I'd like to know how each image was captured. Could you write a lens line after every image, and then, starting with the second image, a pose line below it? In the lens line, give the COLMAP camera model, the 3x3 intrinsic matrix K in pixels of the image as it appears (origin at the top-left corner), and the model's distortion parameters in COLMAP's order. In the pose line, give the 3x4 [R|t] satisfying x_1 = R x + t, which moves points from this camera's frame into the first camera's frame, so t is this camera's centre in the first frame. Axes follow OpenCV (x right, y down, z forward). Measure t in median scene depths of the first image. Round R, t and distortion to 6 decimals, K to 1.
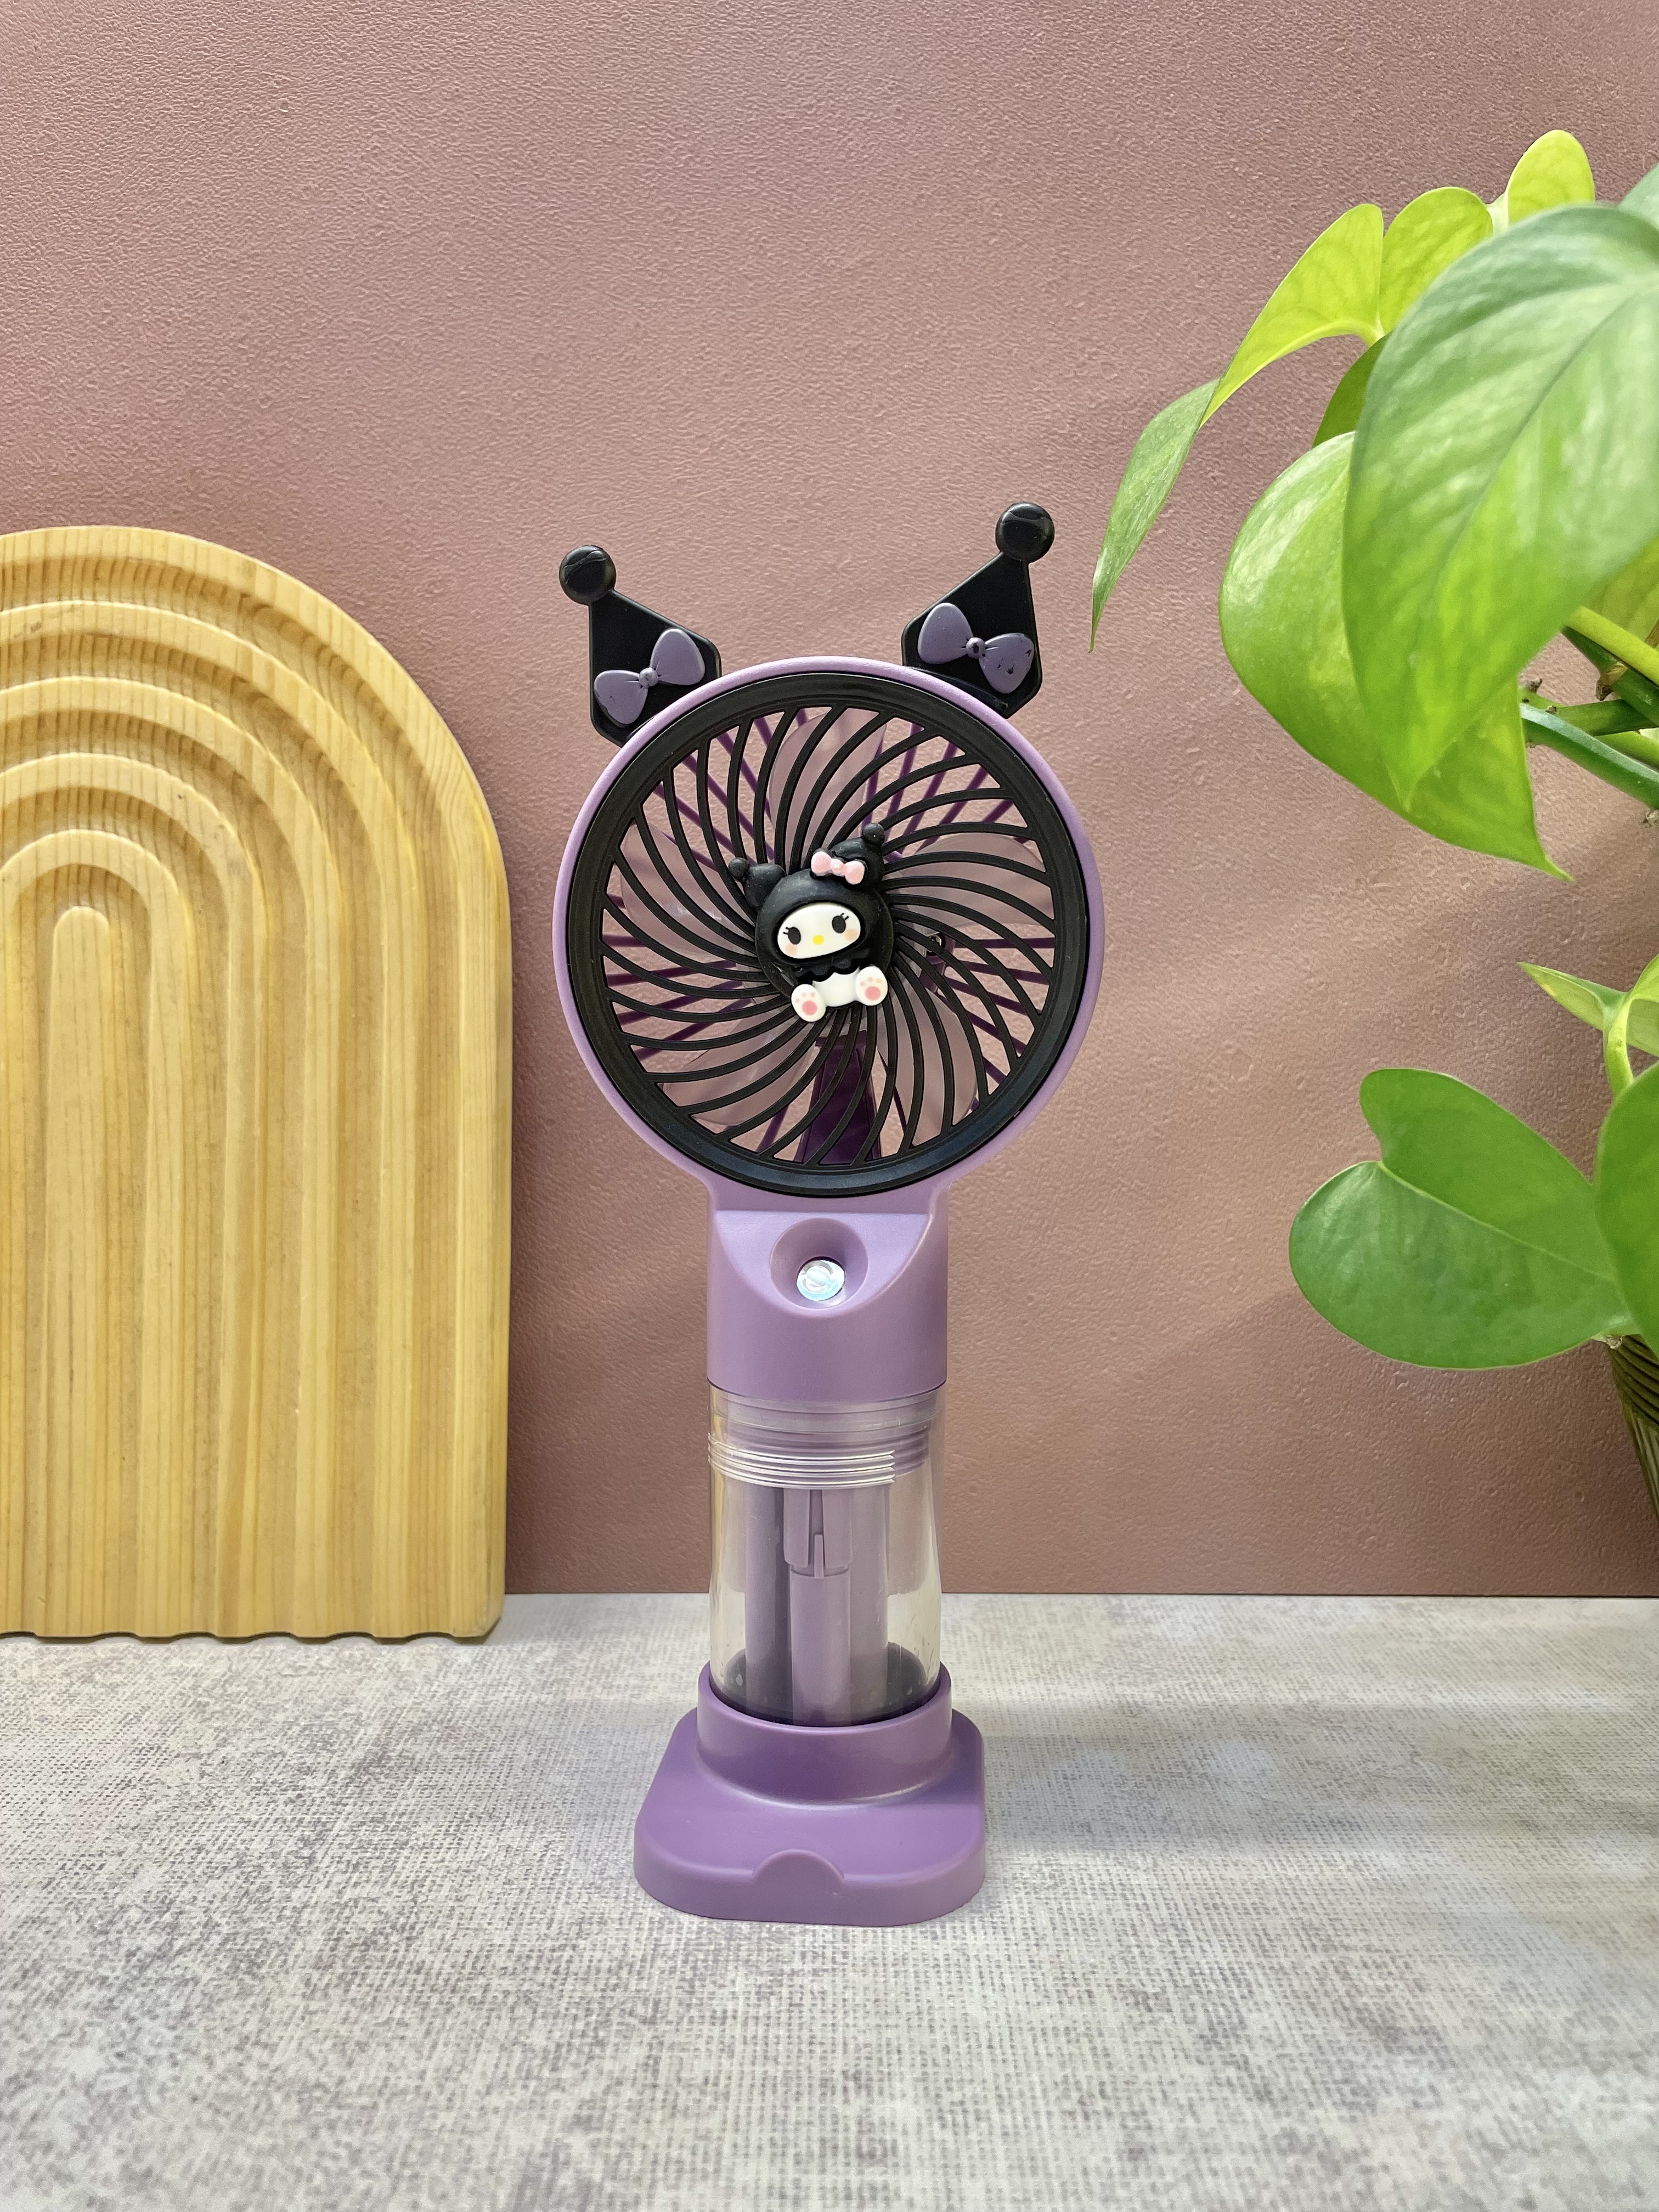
lens RADIAL K [[1713.6, 0, 831.9], [0, 1713.6, 1102.1], [0, 0, 1]] dist [0.053354, -0.101258]
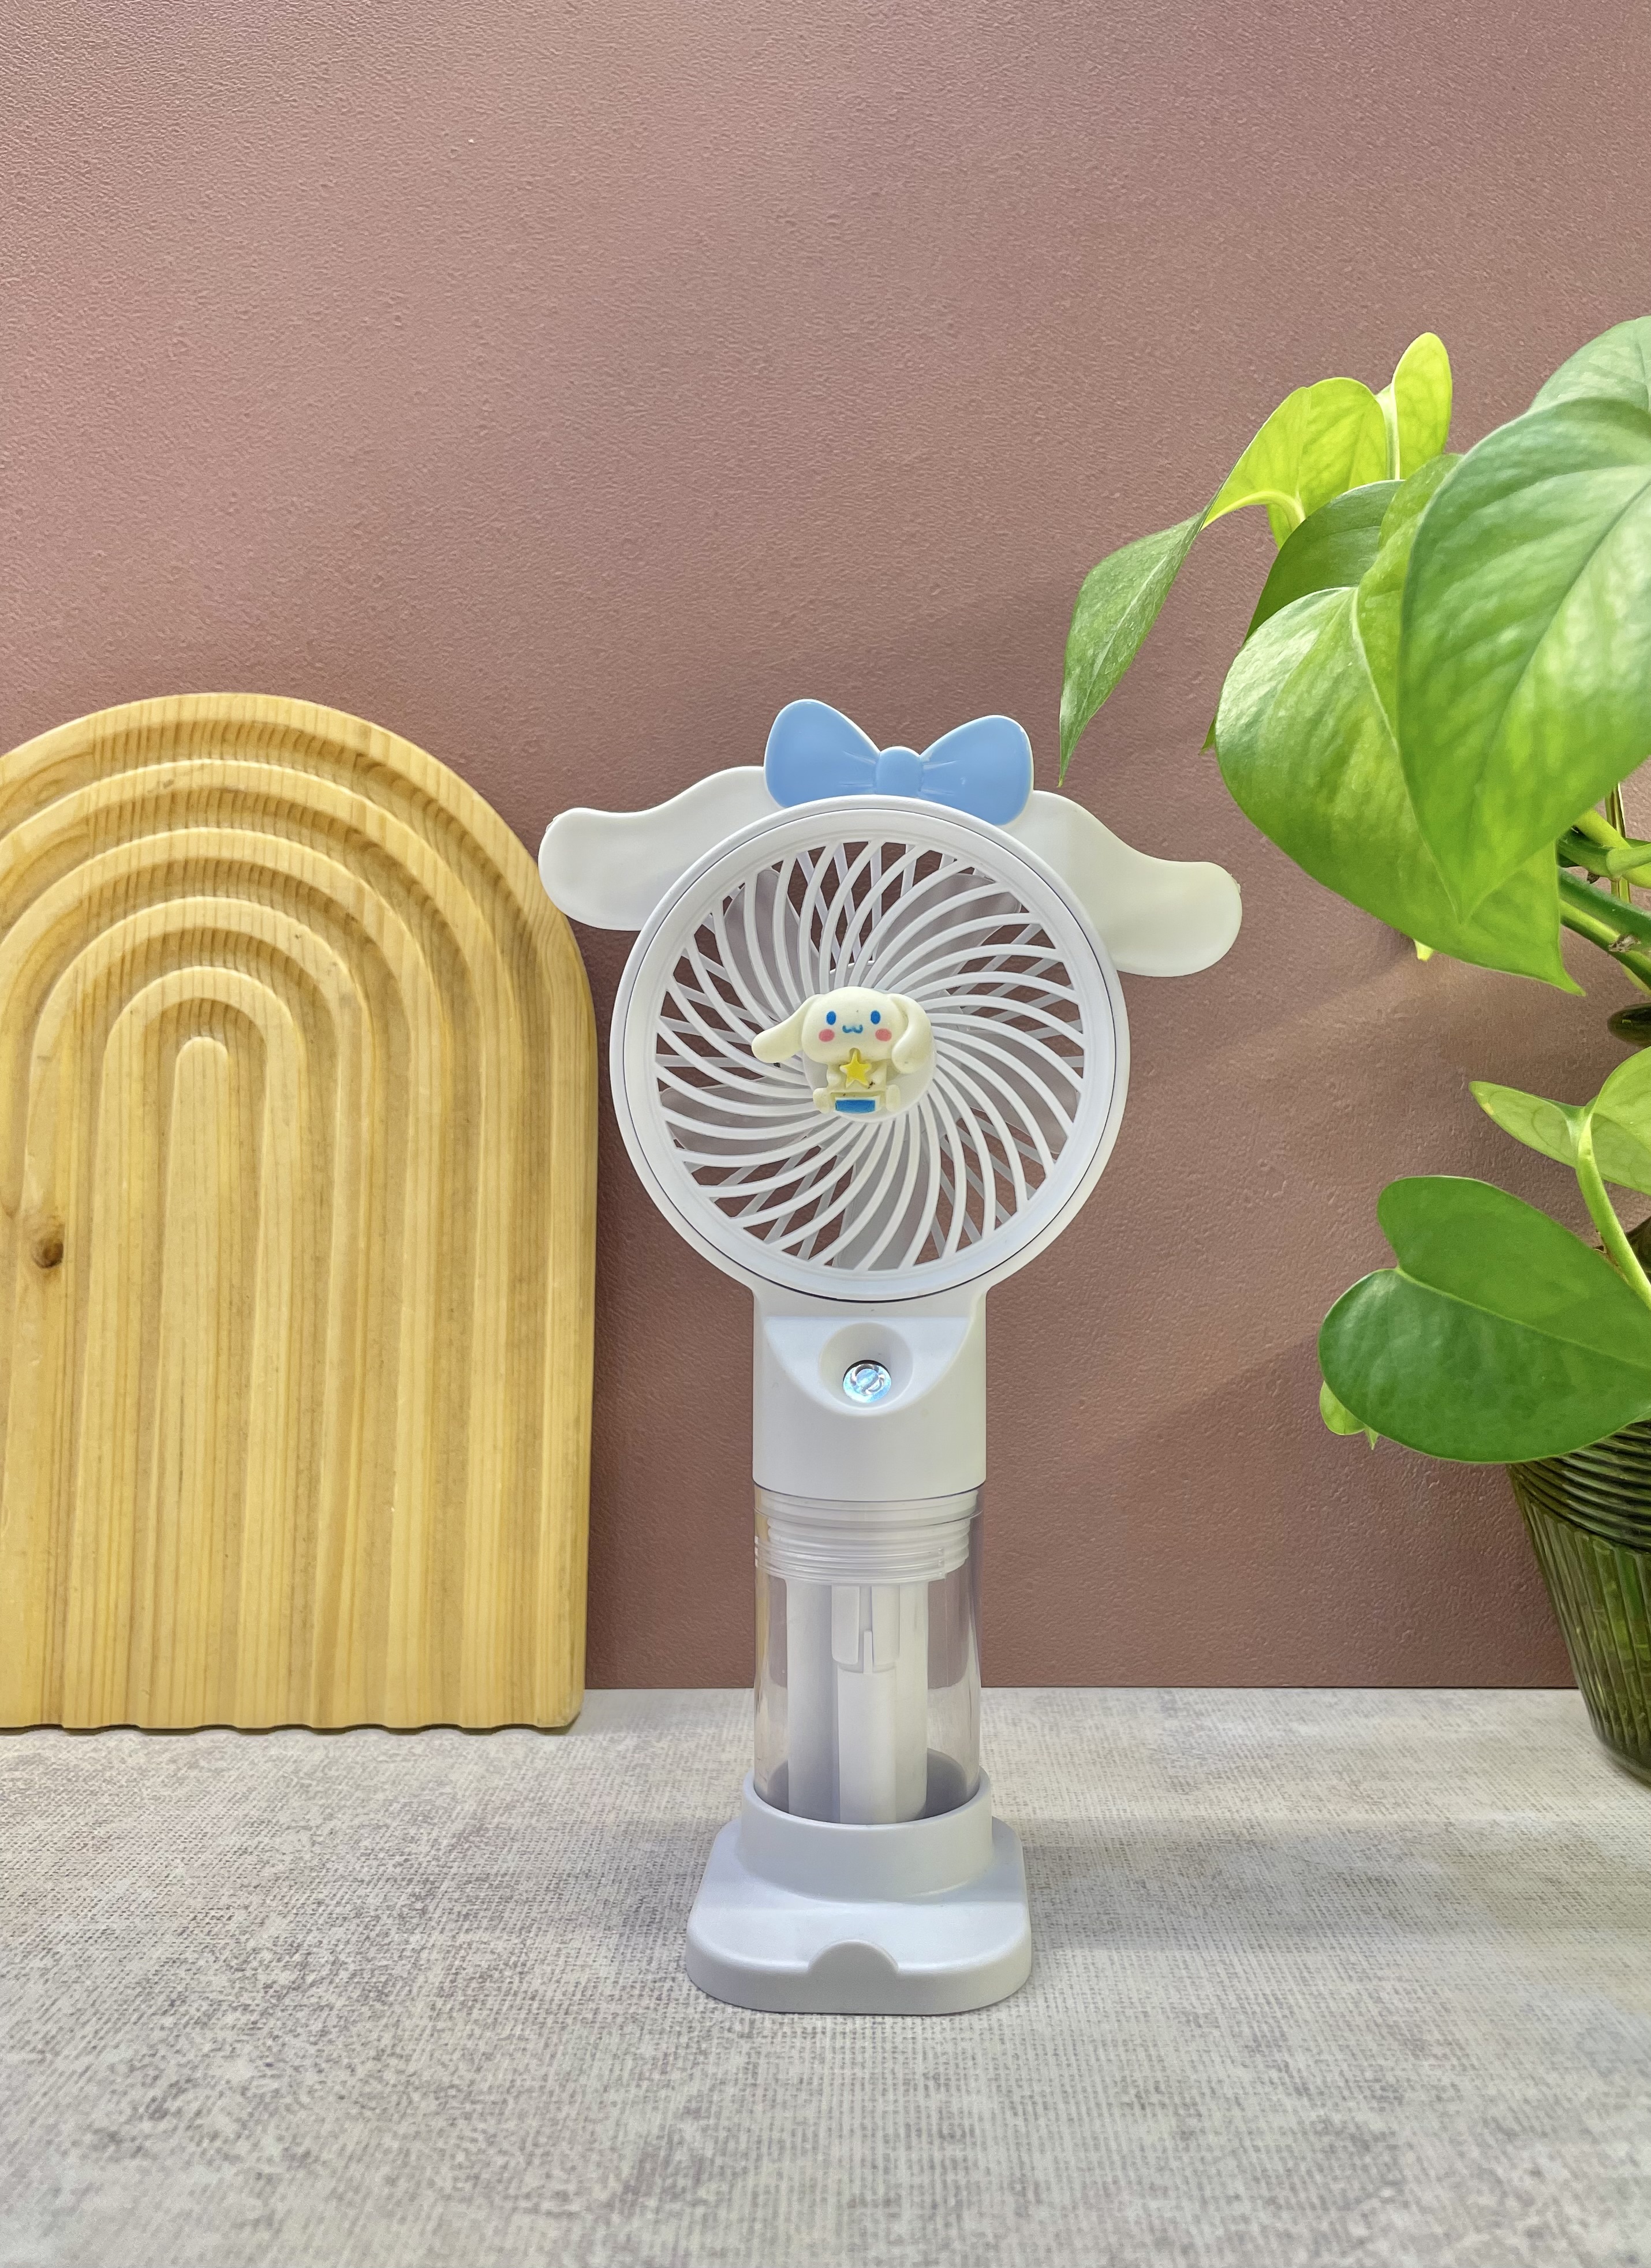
lens RADIAL K [[1798.3, 0, 873.4], [0, 1798.3, 1092.9], [0, 0, 1]] dist [0.057740, -0.102776]
pose [[0.999995, -0.002049, 0.002300, -0.024676], [0.002237, 0.996398, -0.084772, 0.028319], [-0.002118, 0.084776, 0.996398, -0.197116]]
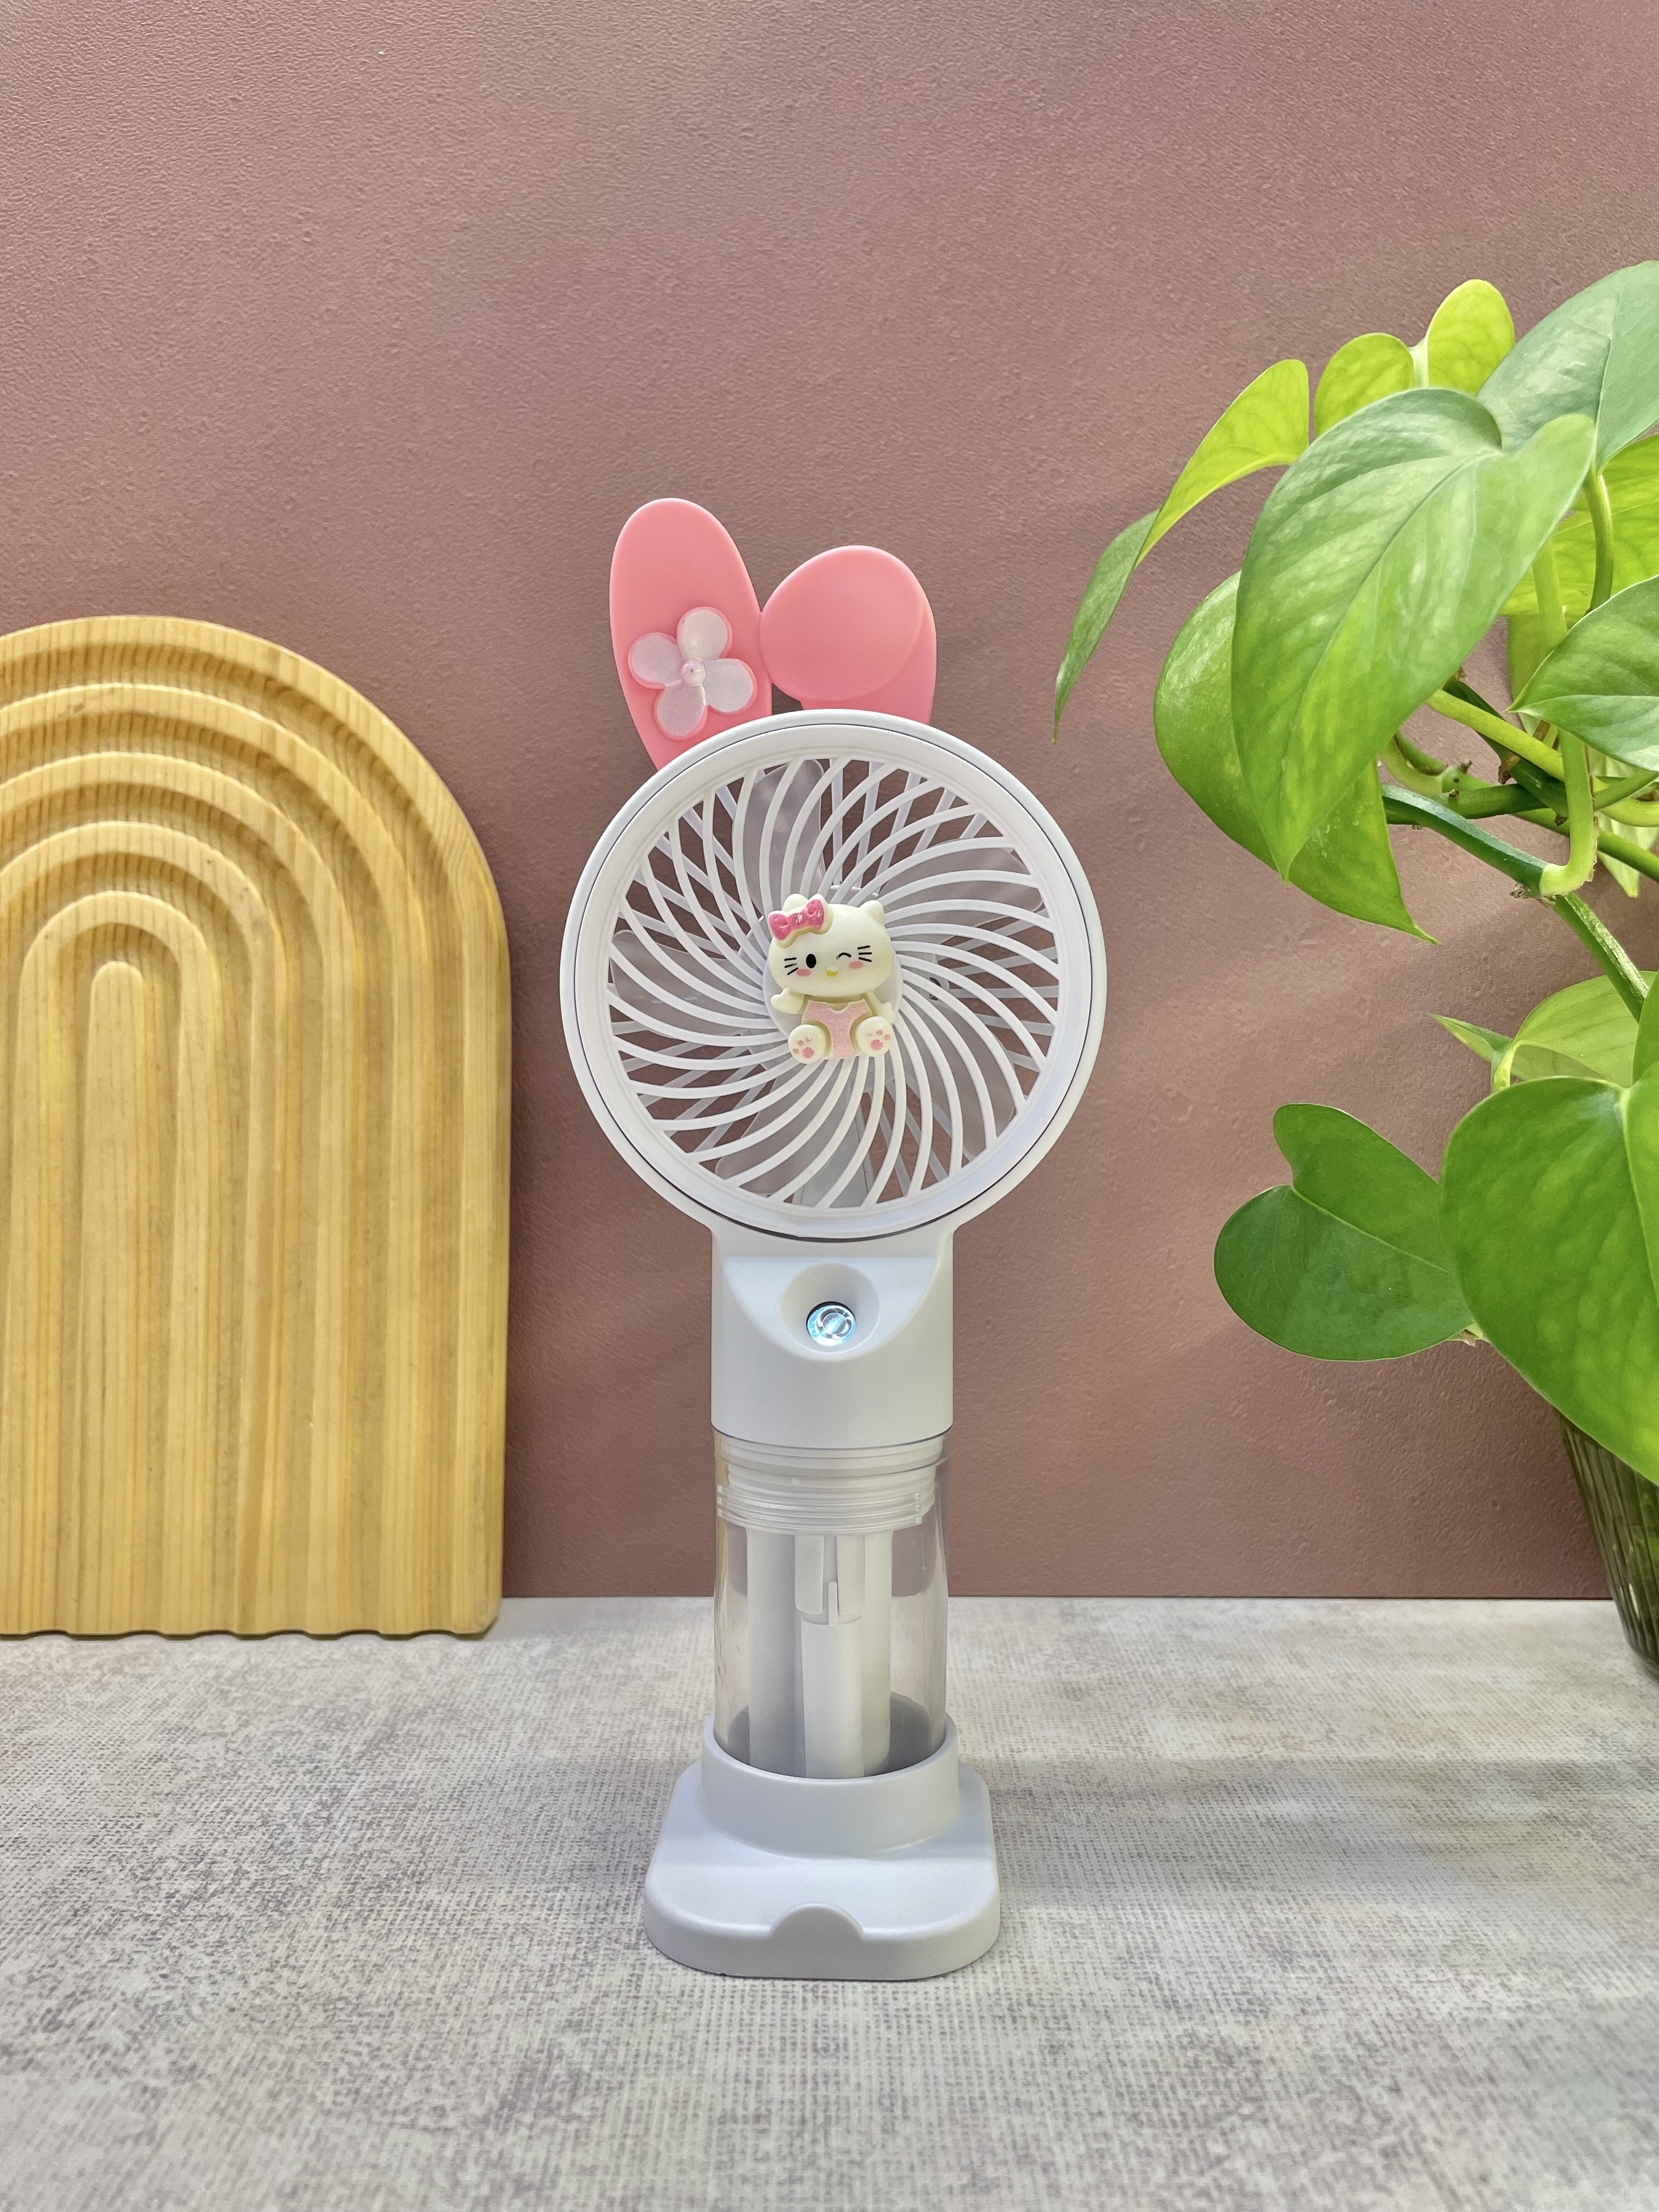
lens RADIAL K [[1713.6, 0, 833.0], [0, 1713.6, 1103.3], [0, 0, 1]] dist [0.053354, -0.101258]
pose [[0.999980, 0.000185, 0.006301, 0.017461], [-0.000007, 0.999605, -0.028113, 0.010725], [-0.006304, 0.028112, 0.999585, -0.140929]]
